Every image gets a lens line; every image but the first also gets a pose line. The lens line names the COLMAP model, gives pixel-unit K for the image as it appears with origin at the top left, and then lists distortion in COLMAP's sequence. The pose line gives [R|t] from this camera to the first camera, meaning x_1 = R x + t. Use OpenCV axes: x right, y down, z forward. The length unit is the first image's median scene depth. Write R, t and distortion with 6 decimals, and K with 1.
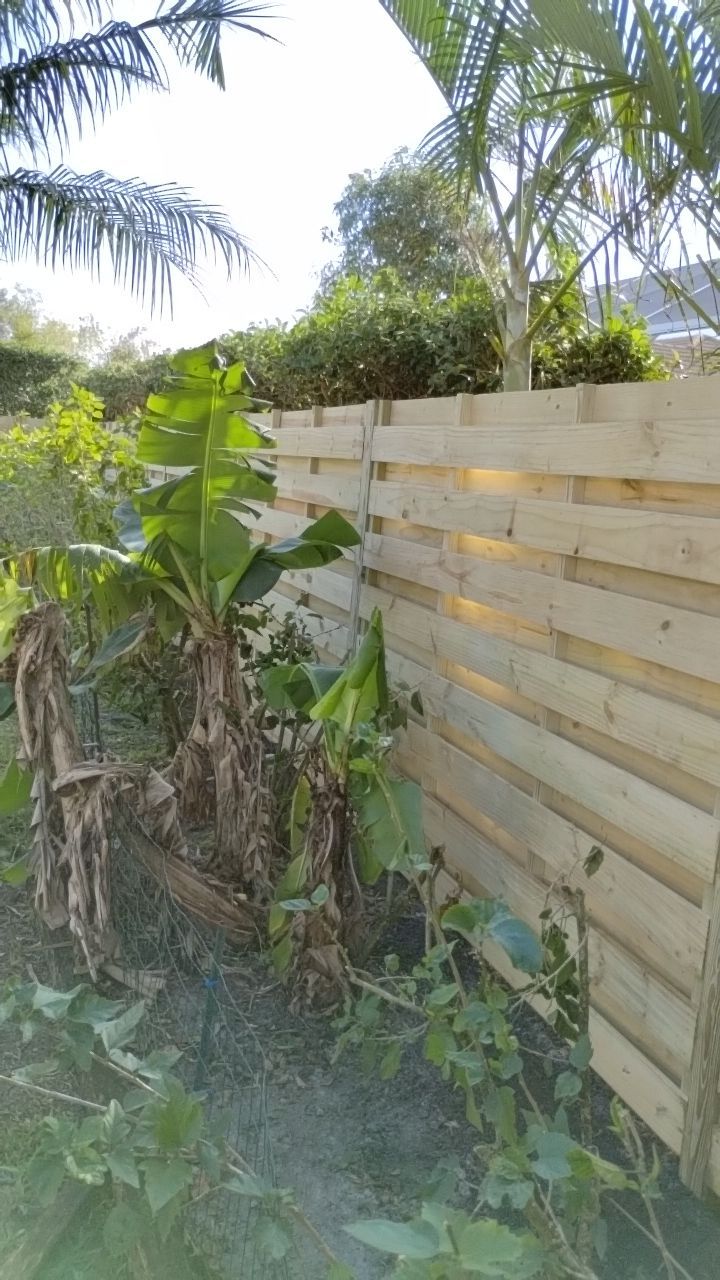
lens RADIAL K [[1043.0, 0, 337.3], [0, 1043.0, 660.0], [0, 0, 1]] dist [0.050071, -0.095443]
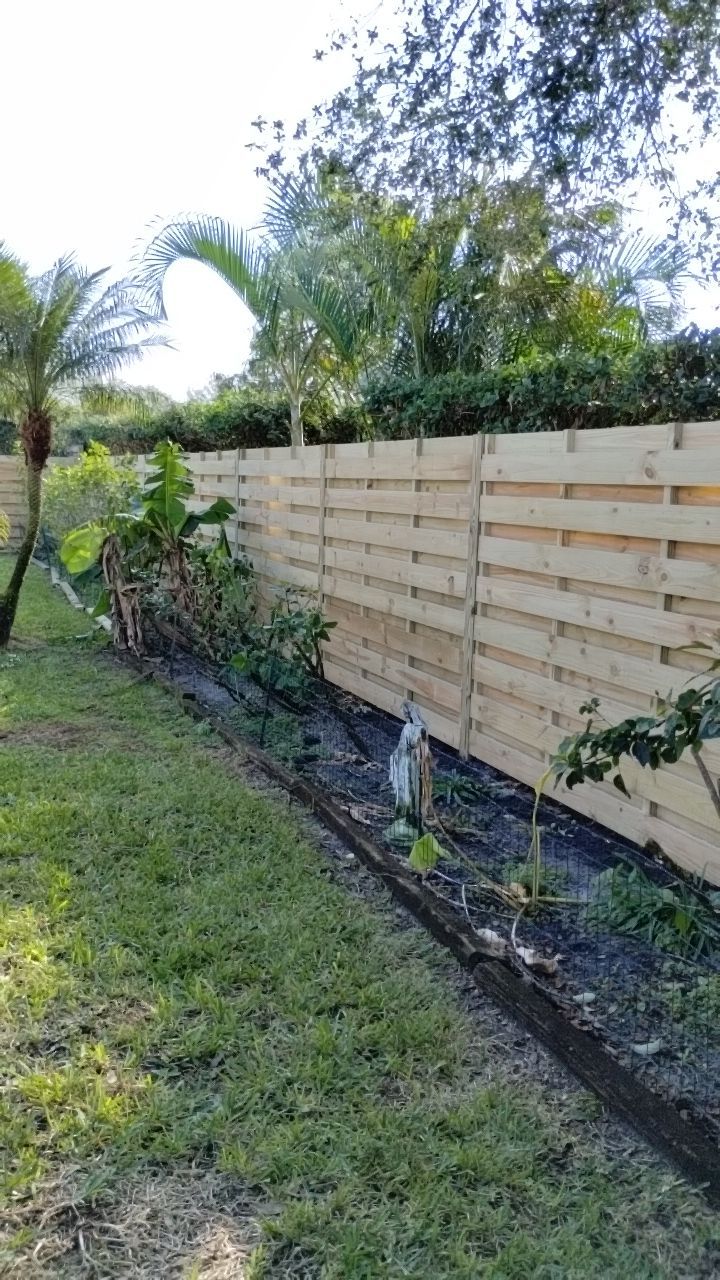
lens RADIAL K [[1048.6, 0, 360.0], [0, 1048.6, 640.0], [0, 0, 1]] dist [0.058092, -0.093421]
pose [[0.996992, -0.065559, 0.041337, 0.205846], [0.066669, 0.997435, -0.026053, 0.288519], [-0.039523, 0.028731, 0.998806, -1.515526]]
